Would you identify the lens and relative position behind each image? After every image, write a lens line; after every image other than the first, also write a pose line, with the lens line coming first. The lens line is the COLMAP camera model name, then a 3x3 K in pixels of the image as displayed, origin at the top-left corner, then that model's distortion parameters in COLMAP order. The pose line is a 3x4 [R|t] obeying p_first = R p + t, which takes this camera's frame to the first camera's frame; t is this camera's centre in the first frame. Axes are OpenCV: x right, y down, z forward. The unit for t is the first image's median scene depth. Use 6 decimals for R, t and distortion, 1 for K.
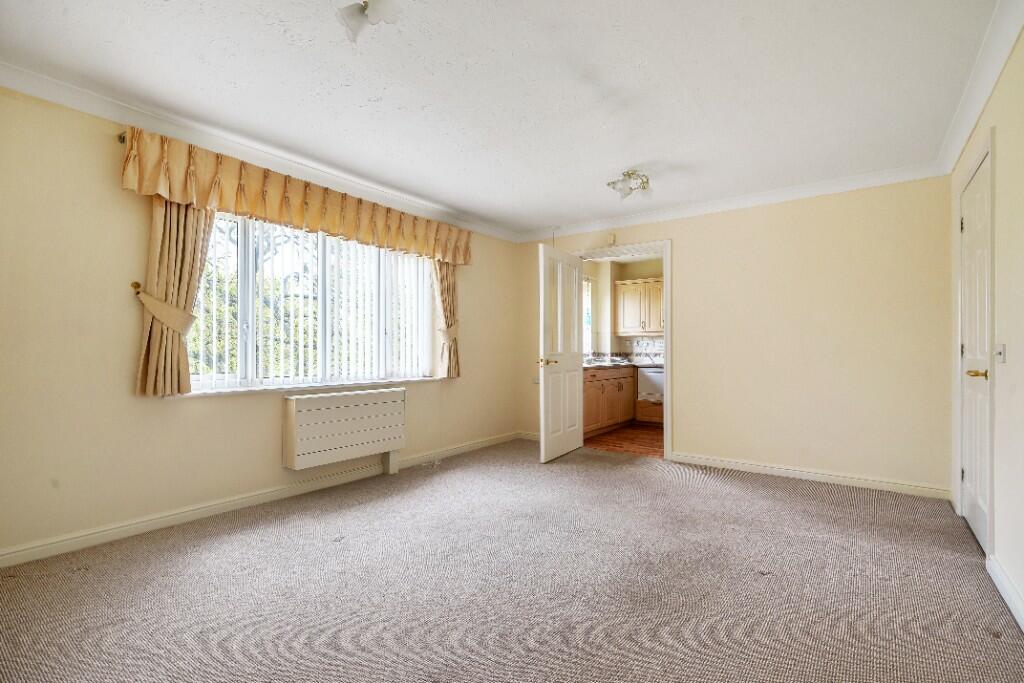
lens RADIAL K [[477.5, 0, 512.0], [0, 477.5, 341.5], [0, 0, 1]] dist [0.000304, 0.000002]
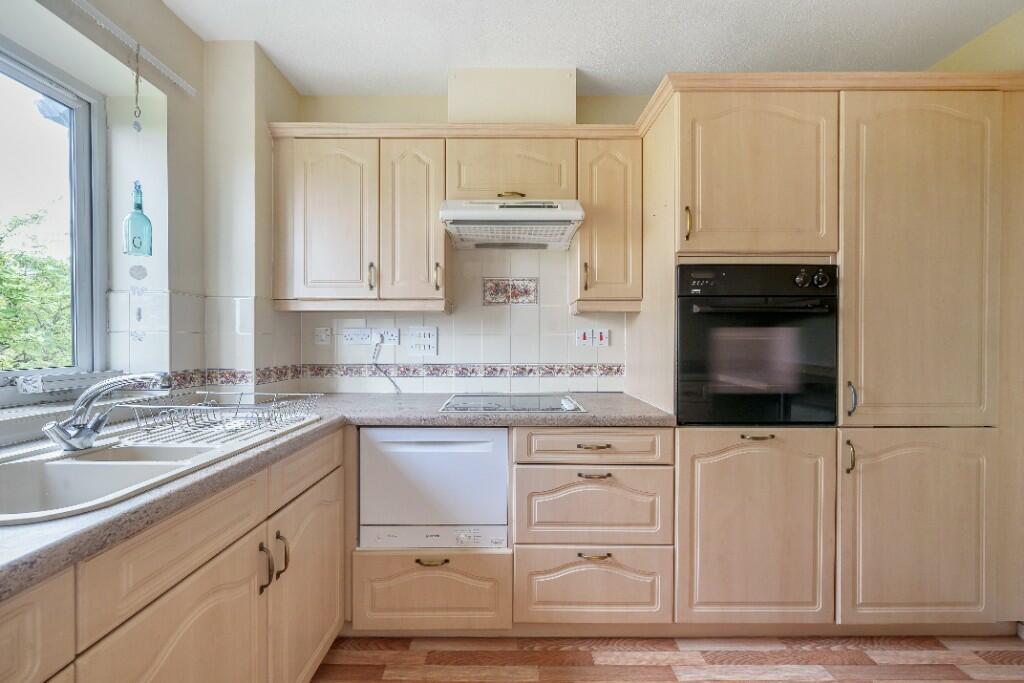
lens RADIAL K [[456.5, 0, 512.0], [0, 456.5, 341.5], [0, 0, 1]] dist [0.000458, 0.000090]
pose [[0.805419, -0.000023, 0.592706, 0.169207], [-0.005919, 0.999950, 0.008082, 0.004593], [-0.592677, -0.010018, 0.805378, 0.694890]]
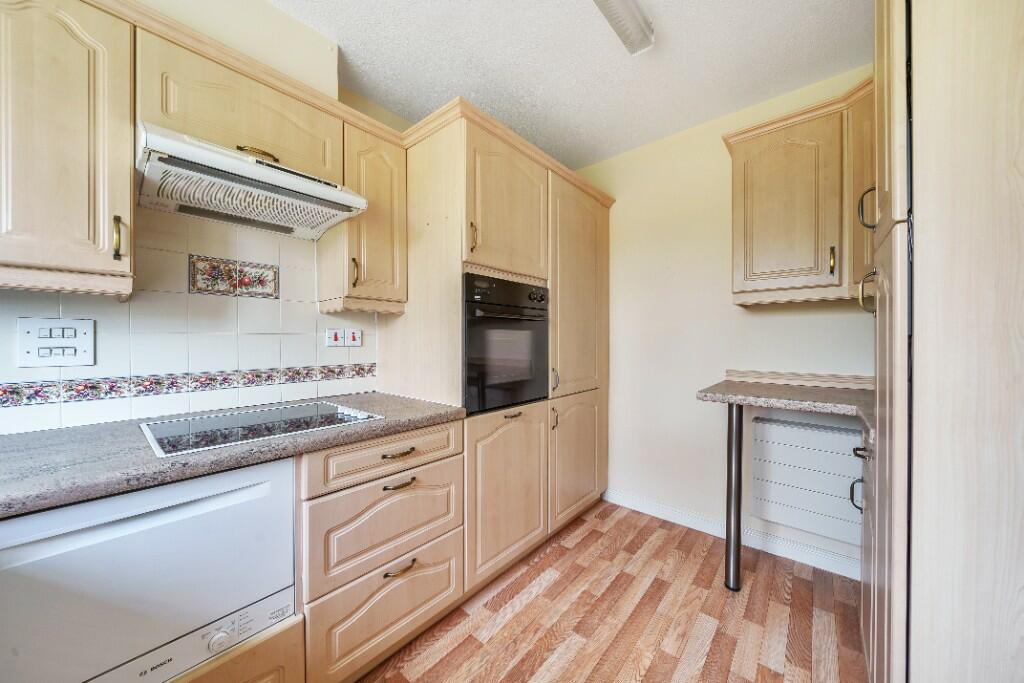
lens RADIAL K [[354.1, 0, 512.0], [0, 354.1, 341.5], [0, 0, 1]] dist [-0.007539, 0.000127]
pose [[0.070233, -0.003399, 0.997525, 0.176956], [-0.005496, 0.999978, 0.003794, 0.005234], [-0.997515, -0.005748, 0.070212, 0.806087]]
